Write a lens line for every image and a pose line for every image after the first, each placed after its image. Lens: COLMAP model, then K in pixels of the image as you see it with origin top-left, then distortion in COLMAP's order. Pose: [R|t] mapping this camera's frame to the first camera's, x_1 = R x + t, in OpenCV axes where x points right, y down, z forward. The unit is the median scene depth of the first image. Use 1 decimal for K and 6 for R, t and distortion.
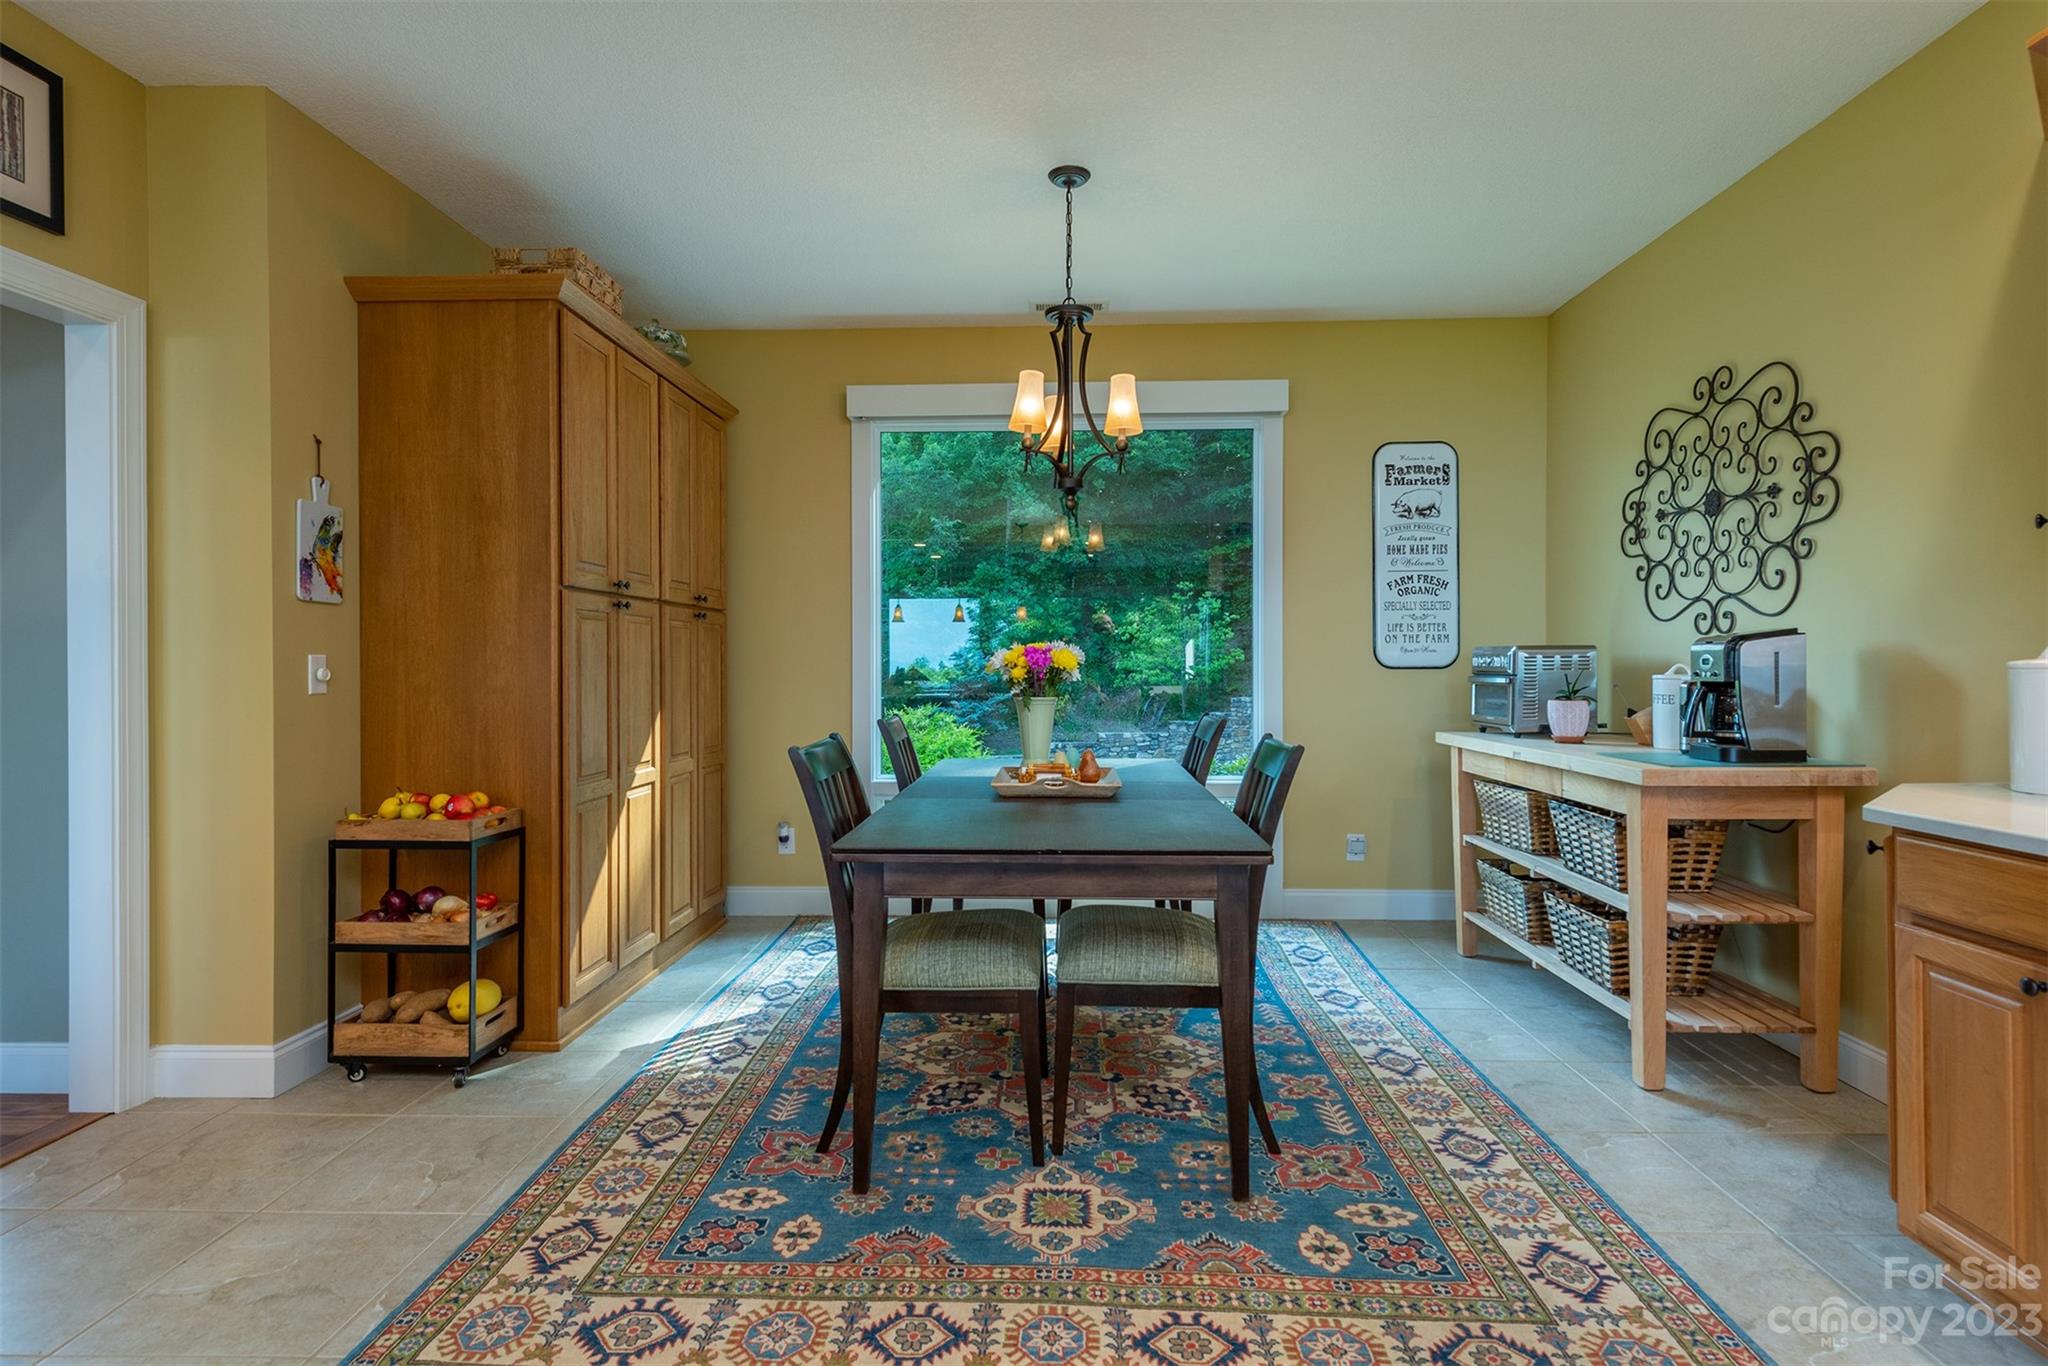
lens RADIAL K [[983.0, 0, 1023.1], [0, 983.0, 672.2], [0, 0, 1]] dist [0.005323, -0.000946]
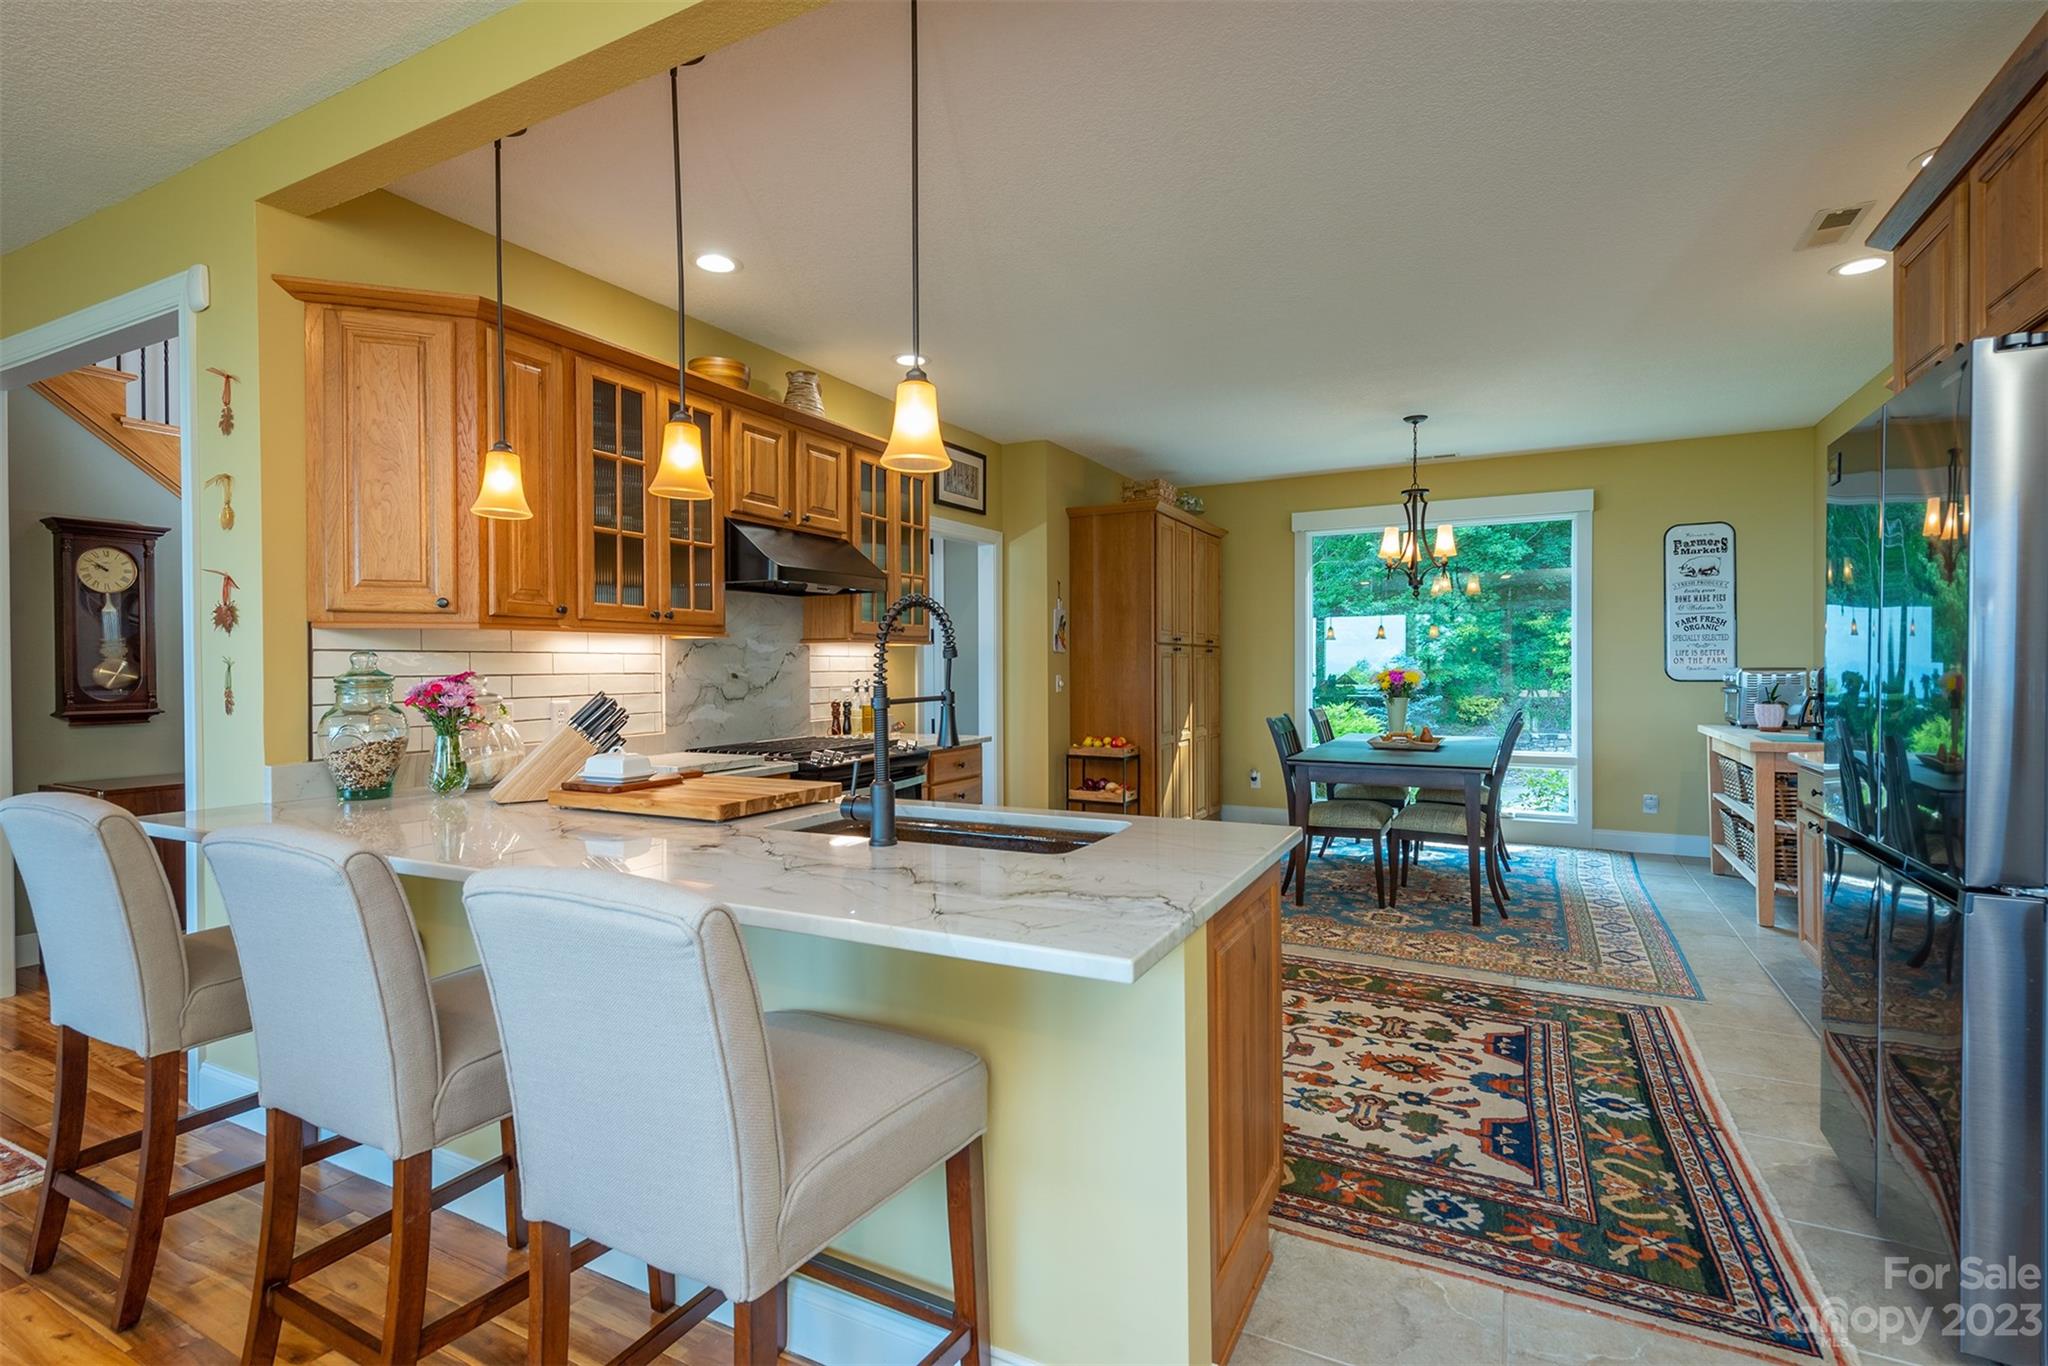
lens RADIAL K [[937.0, 0, 1027.5], [0, 937.0, 676.5], [0, 0, 1]] dist [0.011619, -0.001759]
pose [[0.900988, 0.002319, -0.433838, 0.137343], [-0.000931, 0.999994, 0.003412, -0.017777], [0.433843, -0.002670, 0.900985, -0.805563]]
